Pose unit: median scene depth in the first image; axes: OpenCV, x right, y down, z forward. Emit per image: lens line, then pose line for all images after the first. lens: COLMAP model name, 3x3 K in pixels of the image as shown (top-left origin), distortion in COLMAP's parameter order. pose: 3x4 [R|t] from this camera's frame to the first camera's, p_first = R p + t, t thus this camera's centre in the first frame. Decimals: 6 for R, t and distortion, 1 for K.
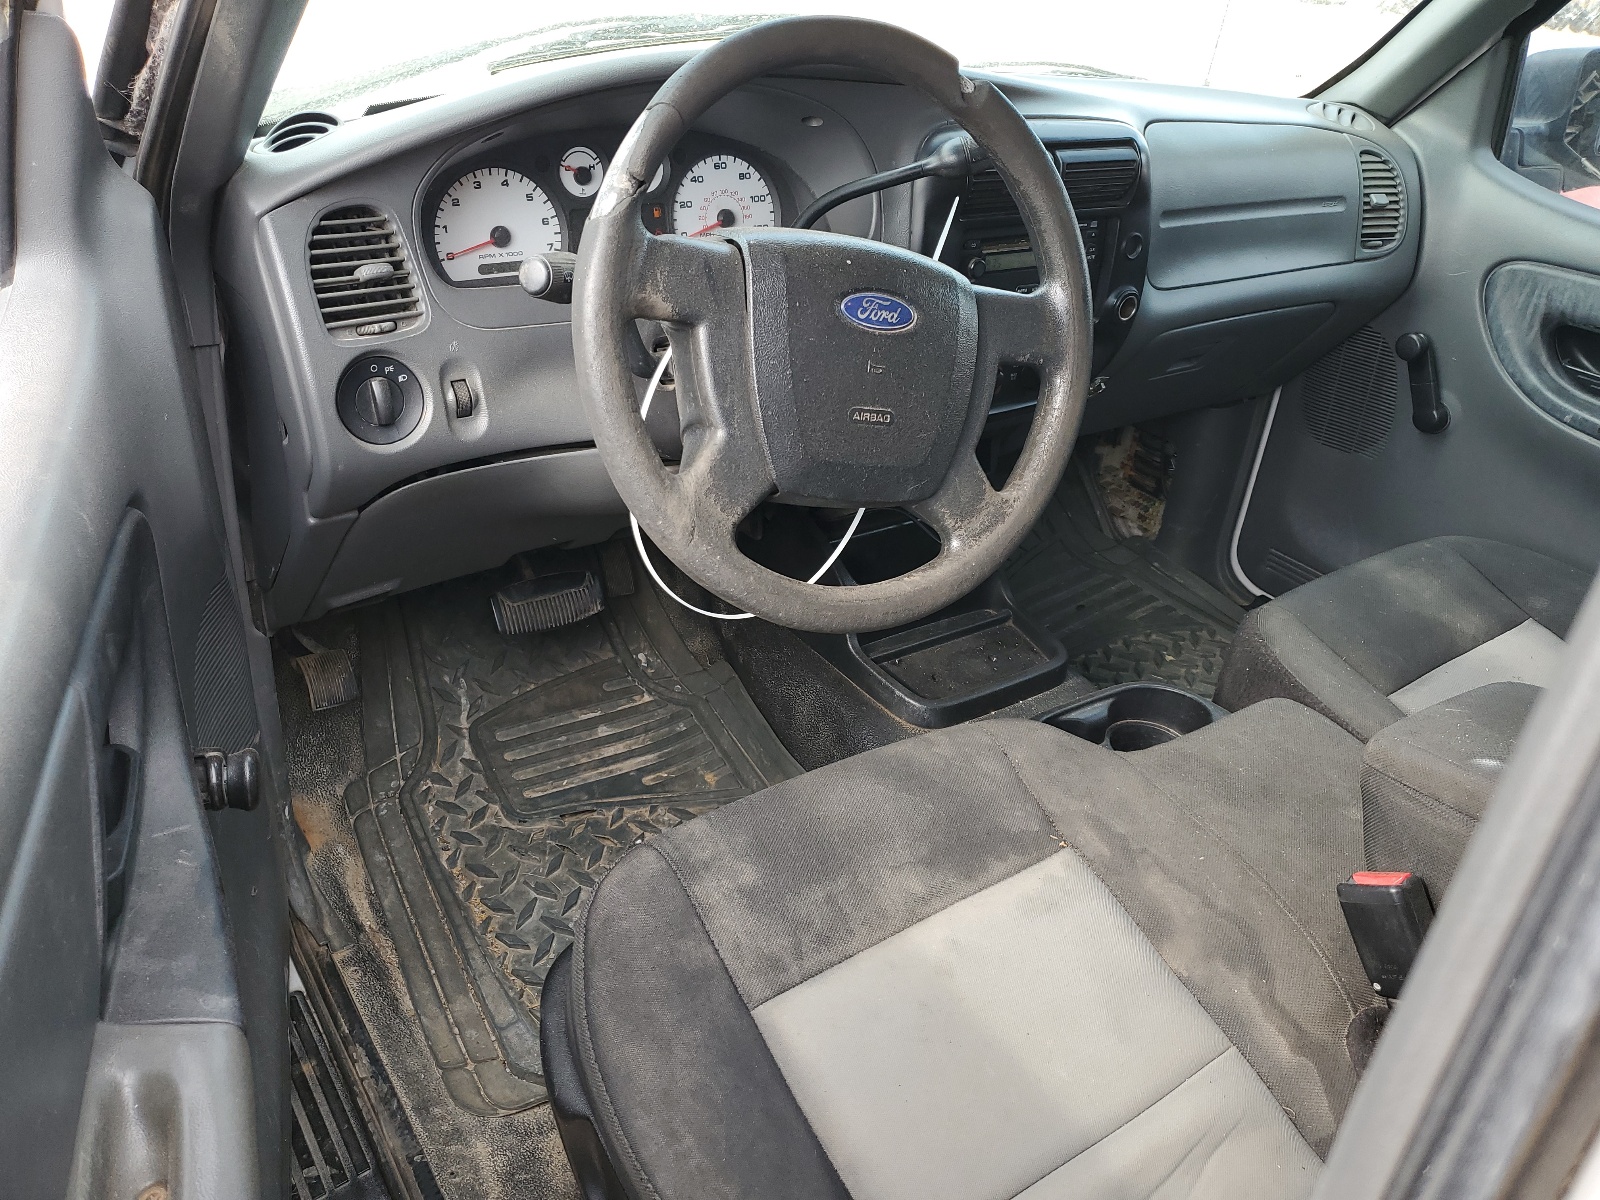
lens RADIAL K [[1196.4, 0, 800.3], [0, 1196.4, 537.4], [0, 0, 1]] dist [0.012962, 0.005817]
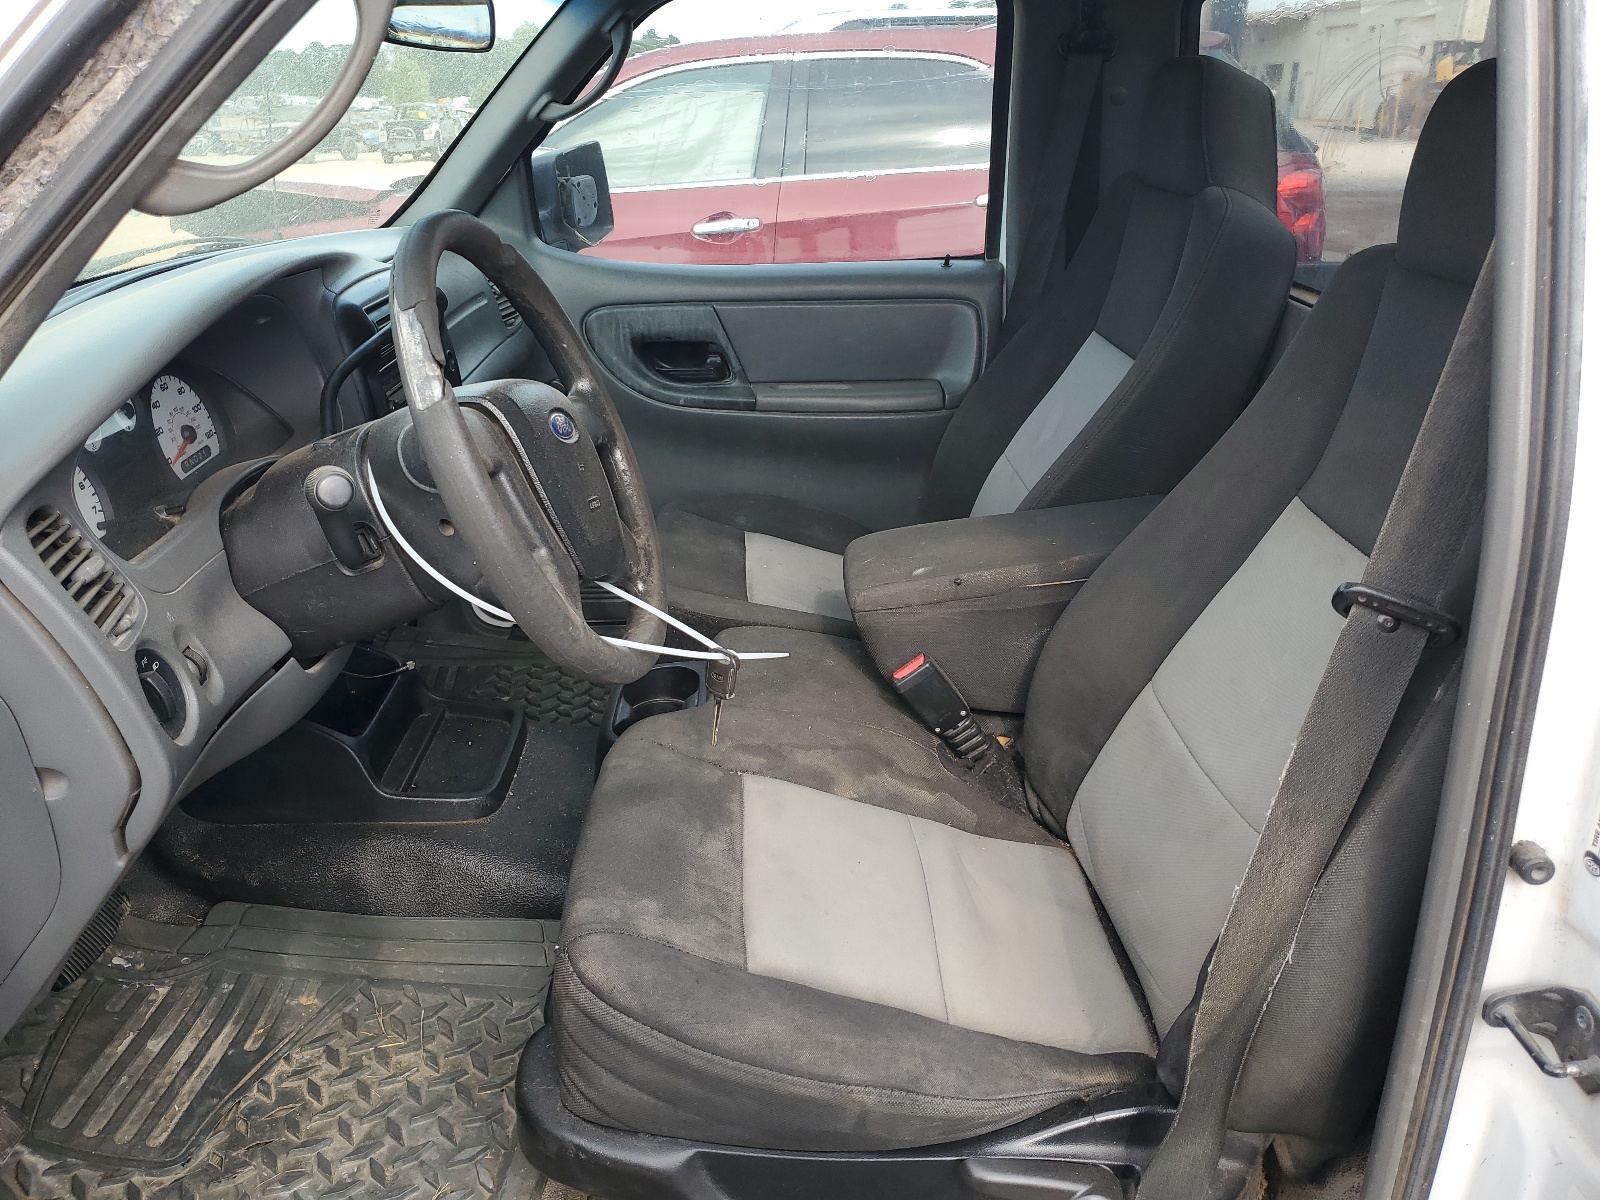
lens RADIAL K [[1196.4, 0, 800.3], [0, 1196.4, 537.4], [0, 0, 1]] dist [0.012962, 0.005817]
pose [[0.579964, -0.371673, 0.724915, -0.551133], [0.431855, 0.894802, 0.113274, -0.089161], [-0.690756, 0.247363, 0.679461, -0.001997]]
